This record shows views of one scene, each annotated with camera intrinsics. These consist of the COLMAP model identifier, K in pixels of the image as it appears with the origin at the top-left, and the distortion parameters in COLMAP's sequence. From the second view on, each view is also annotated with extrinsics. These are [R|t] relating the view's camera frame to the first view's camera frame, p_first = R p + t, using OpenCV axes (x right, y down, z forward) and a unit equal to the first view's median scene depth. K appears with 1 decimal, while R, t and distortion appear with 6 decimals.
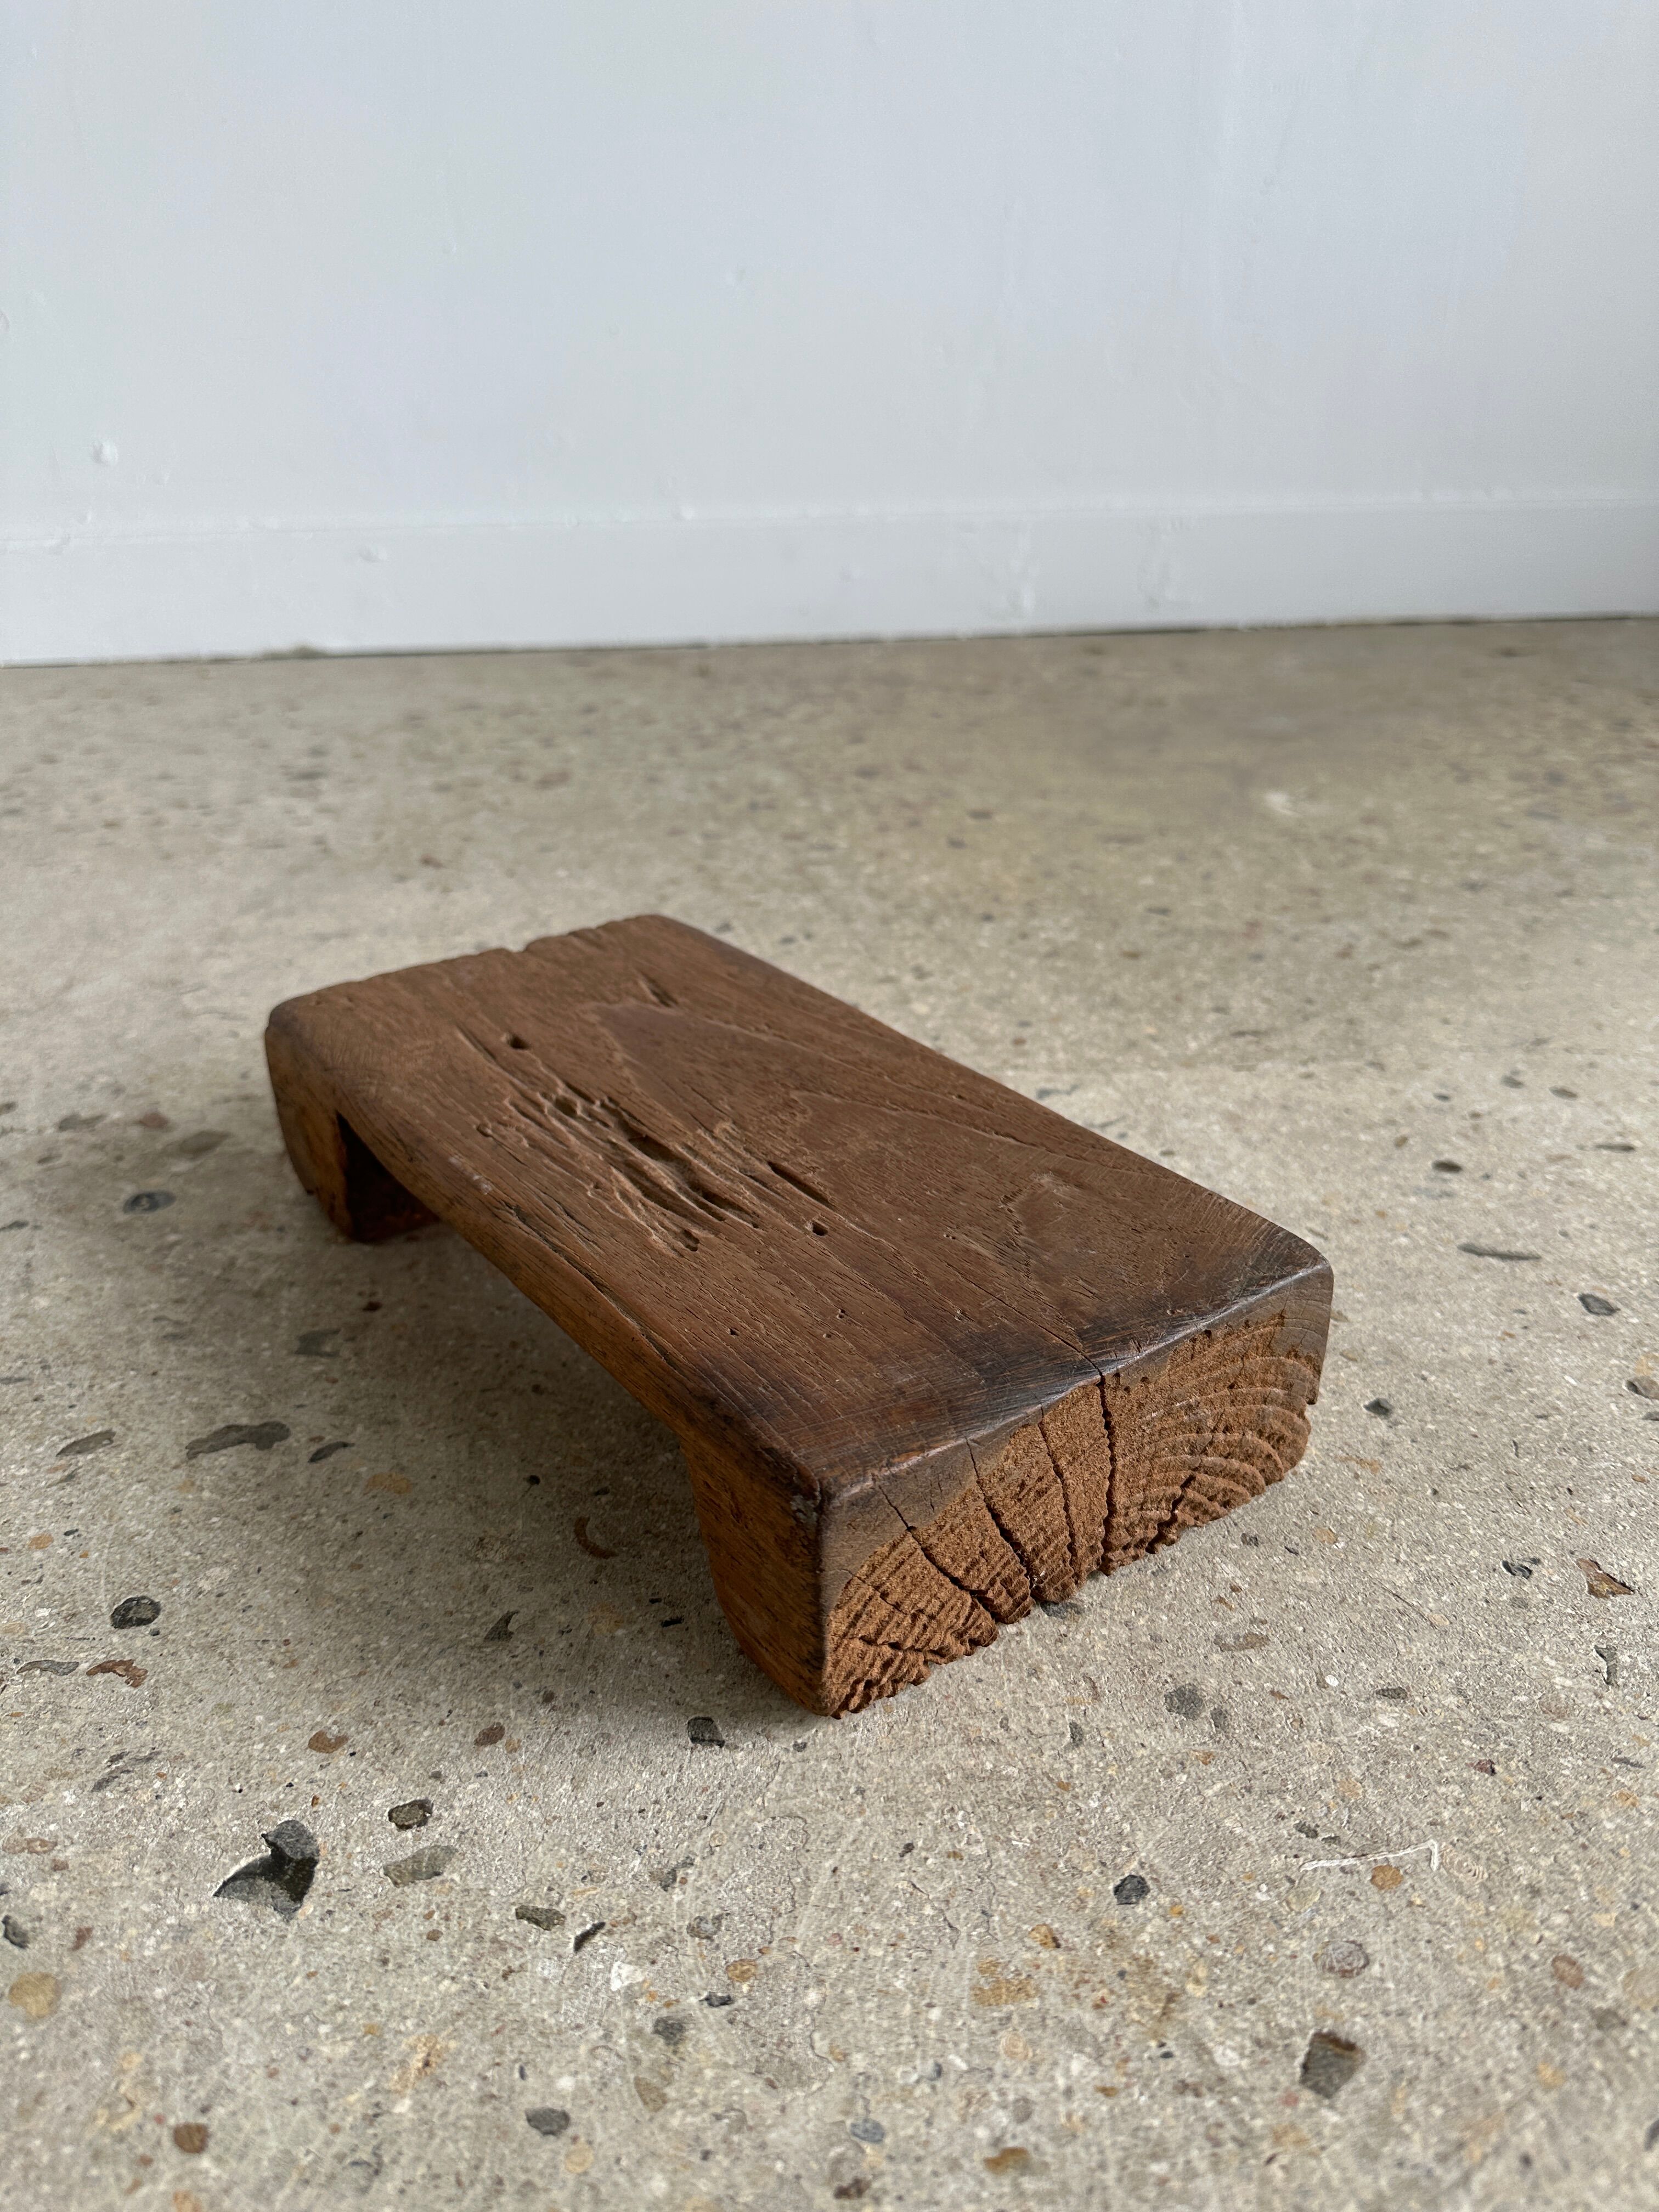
lens RADIAL K [[1660.2, 0, 825.5], [0, 1660.2, 1015.8], [0, 0, 1]] dist [-0.014072, -0.005860]
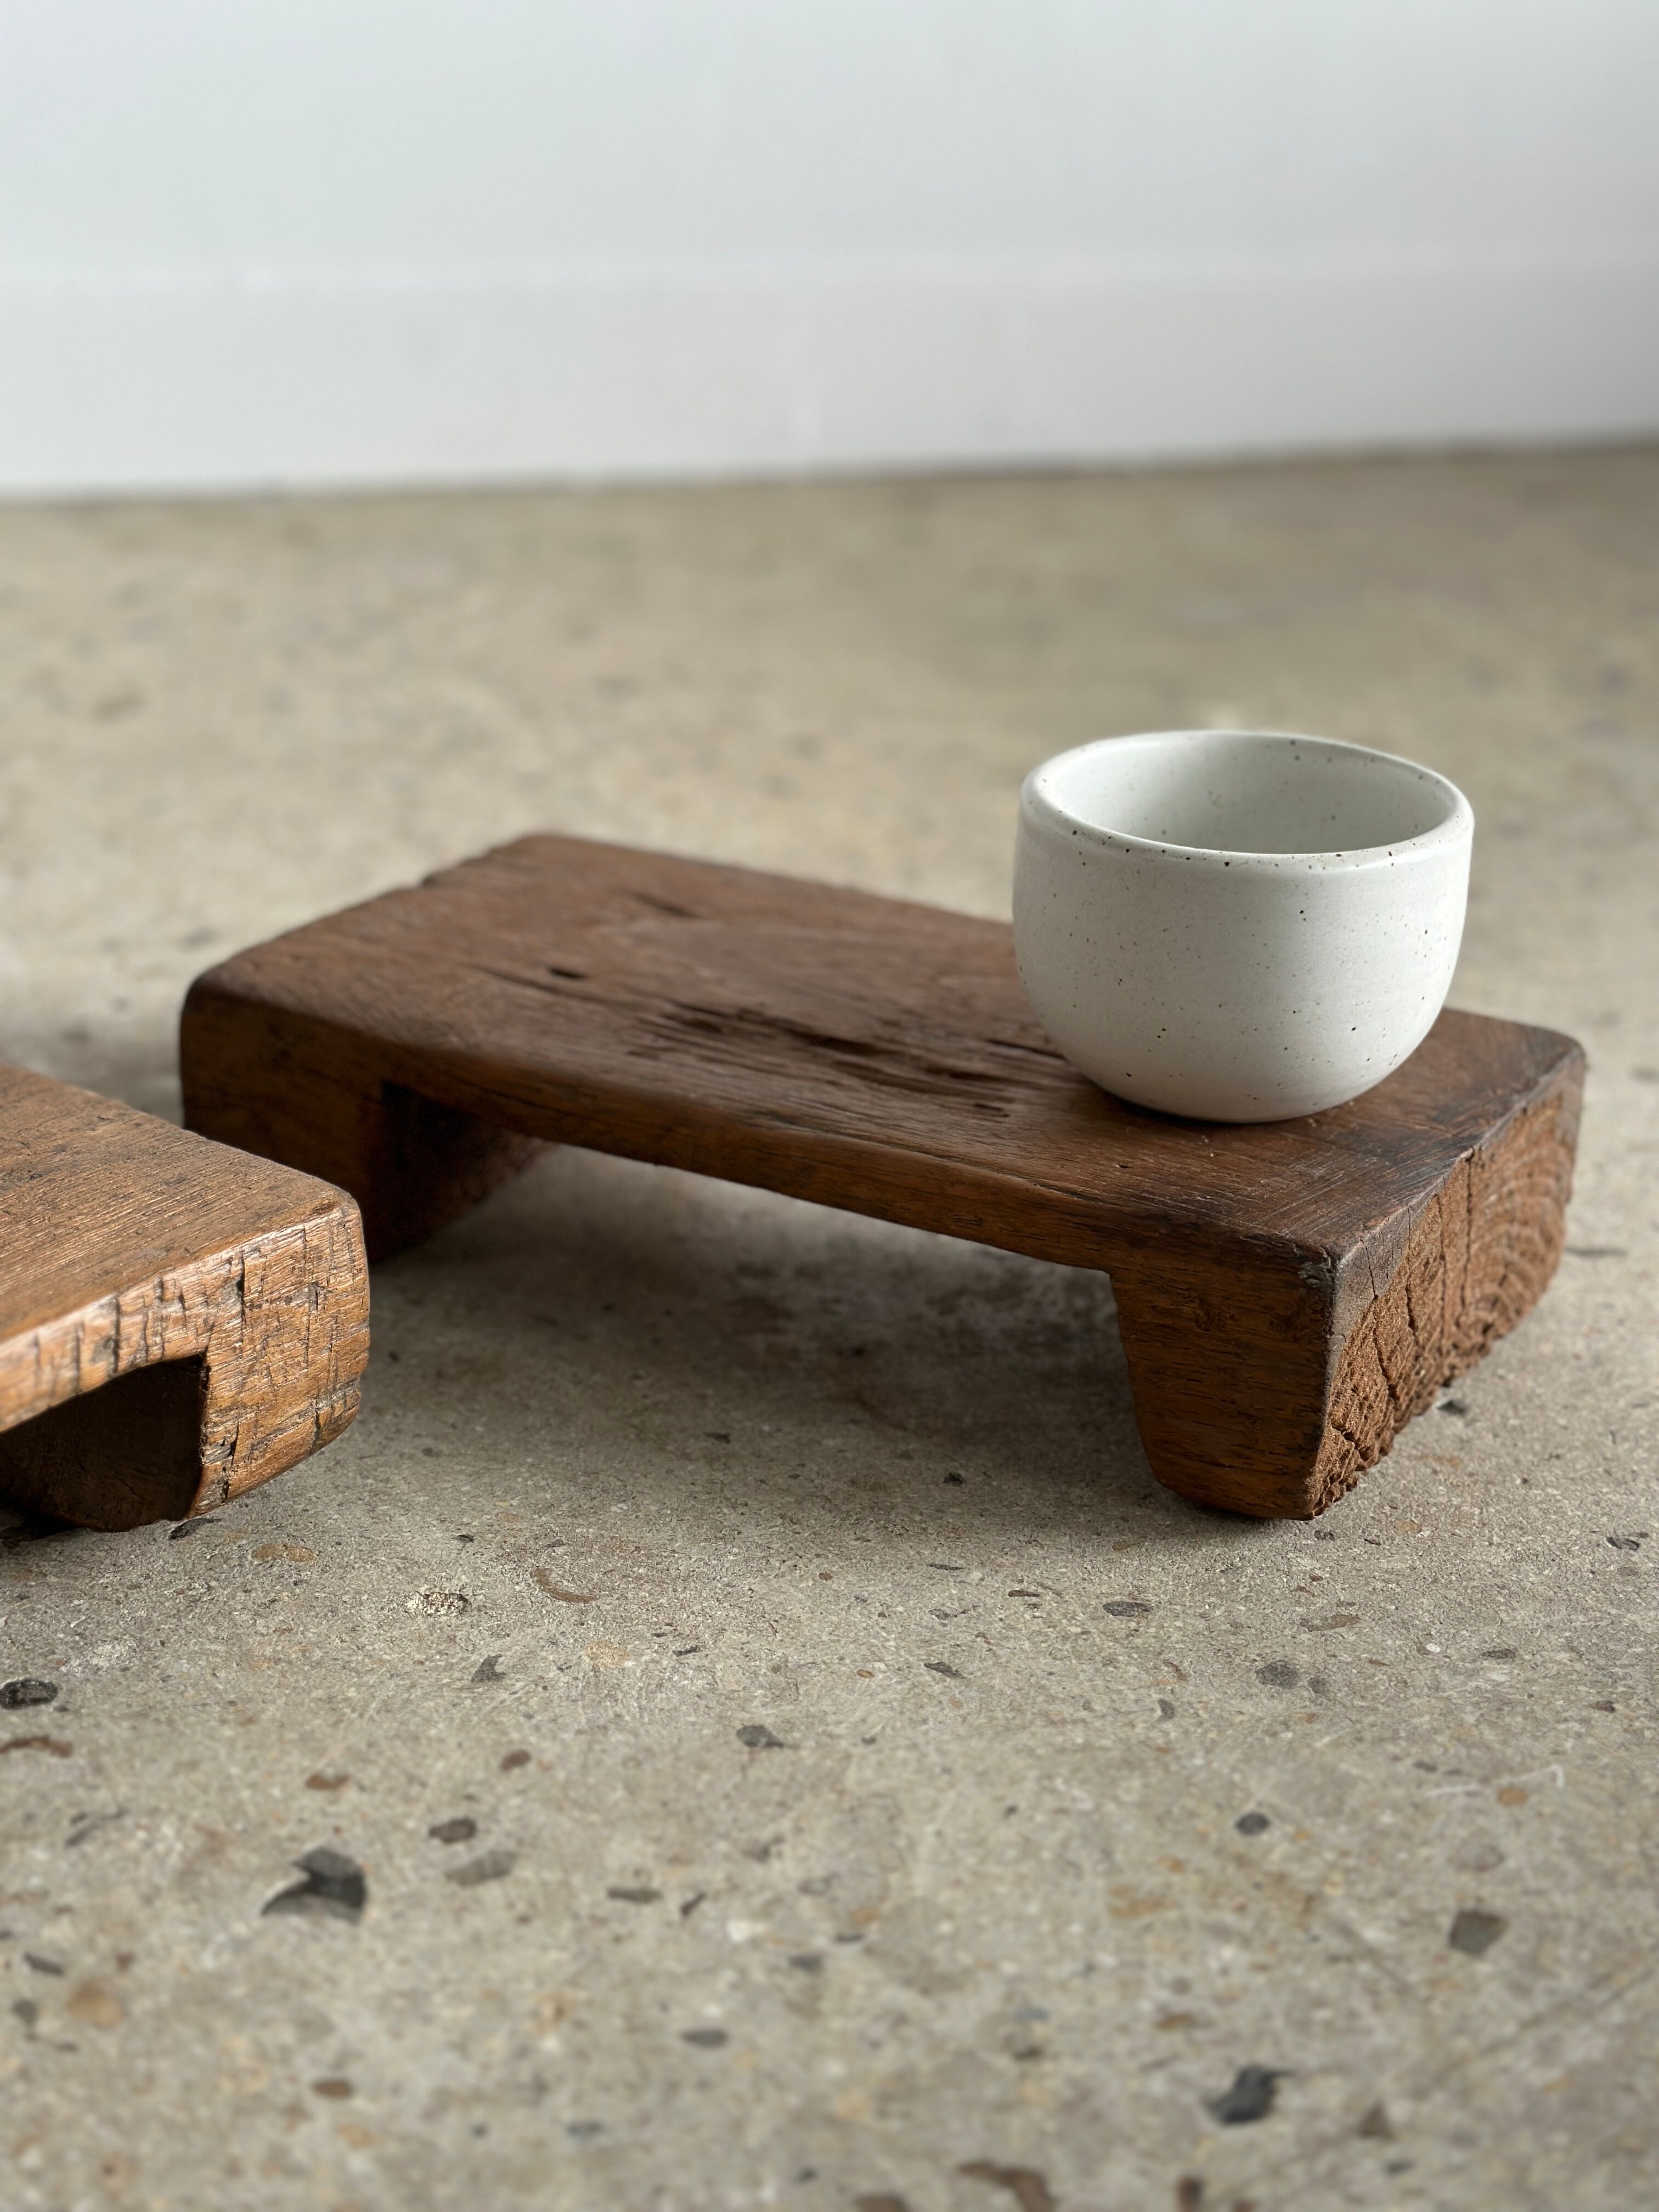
lens RADIAL K [[3108.3, 0, 821.5], [0, 3108.3, 1136.7], [0, 0, 1]] dist [0.222214, -0.493291]
pose [[0.985431, -0.039960, 0.165316, -0.318933], [0.042521, 0.999024, -0.011978, 0.140611], [-0.164676, 0.018833, 0.986168, -0.694223]]
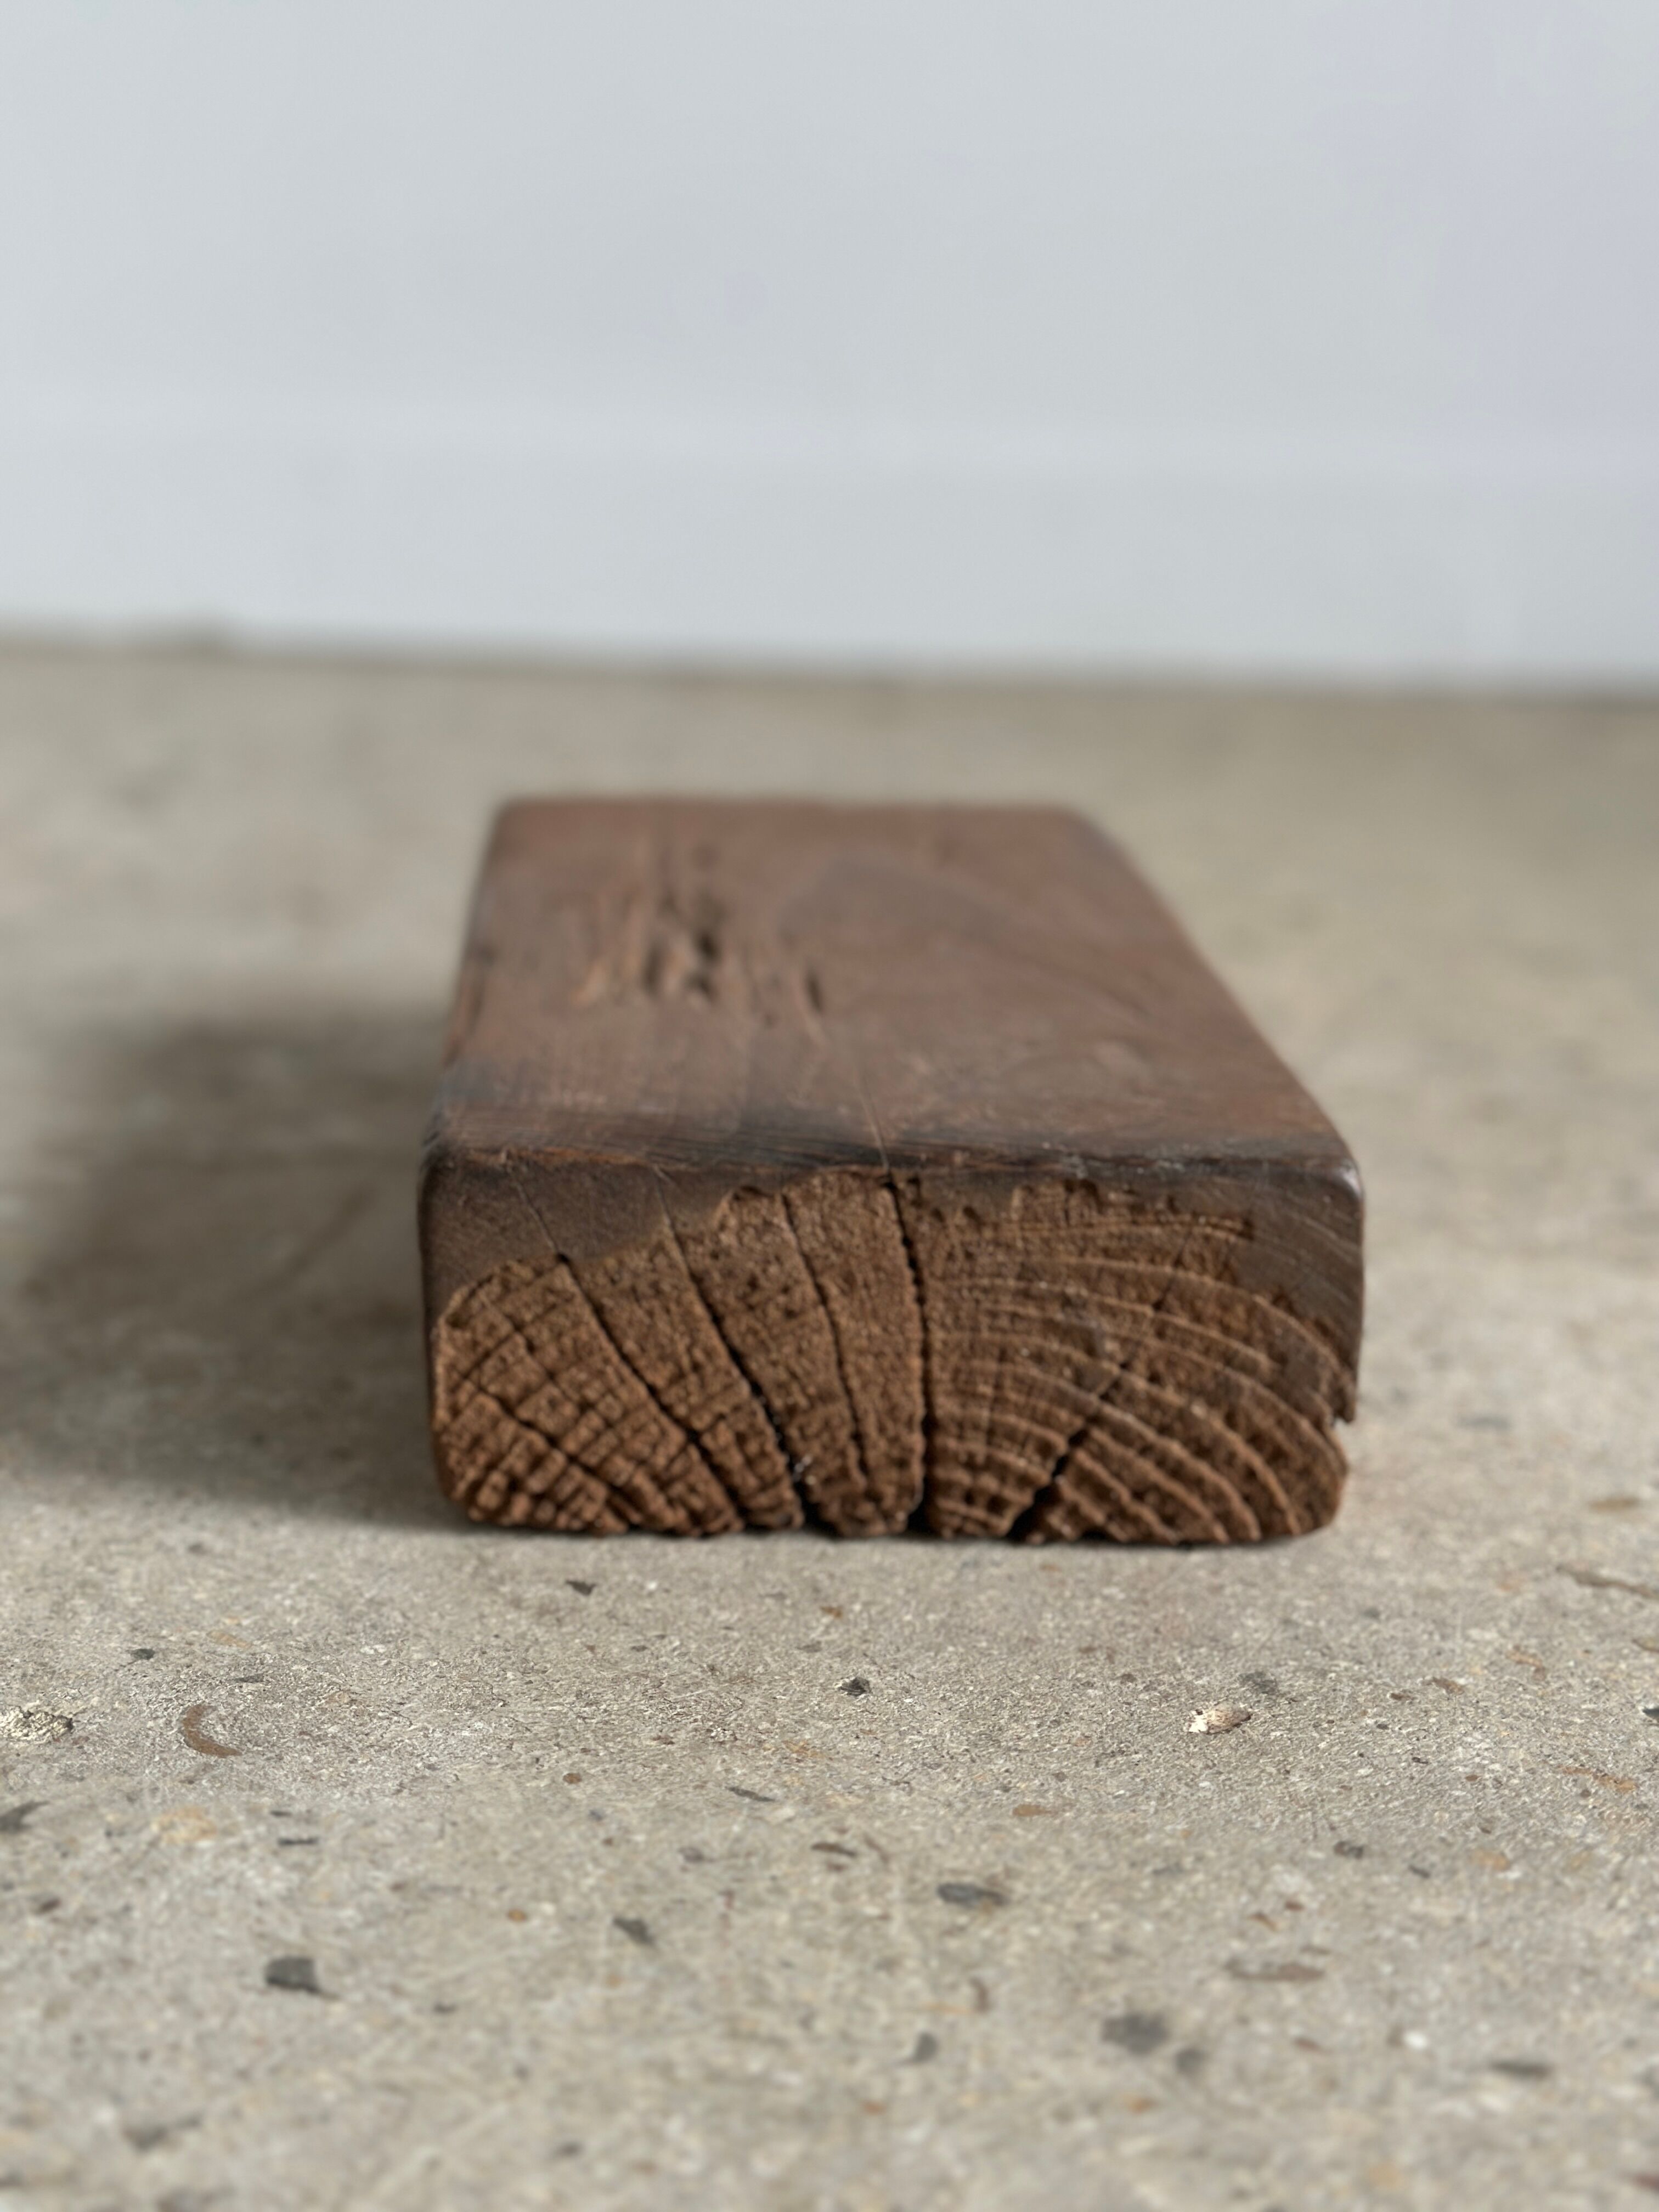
lens RADIAL K [[3129.1, 0, 829.5], [0, 3129.1, 1106.0], [0, 0, 1]] dist [0.203104, -0.418647]
pose [[0.987436, 0.078143, -0.137347, 0.254101], [-0.097081, 0.985790, -0.137088, 0.281313], [0.124683, 0.148699, 0.980991, -0.119141]]
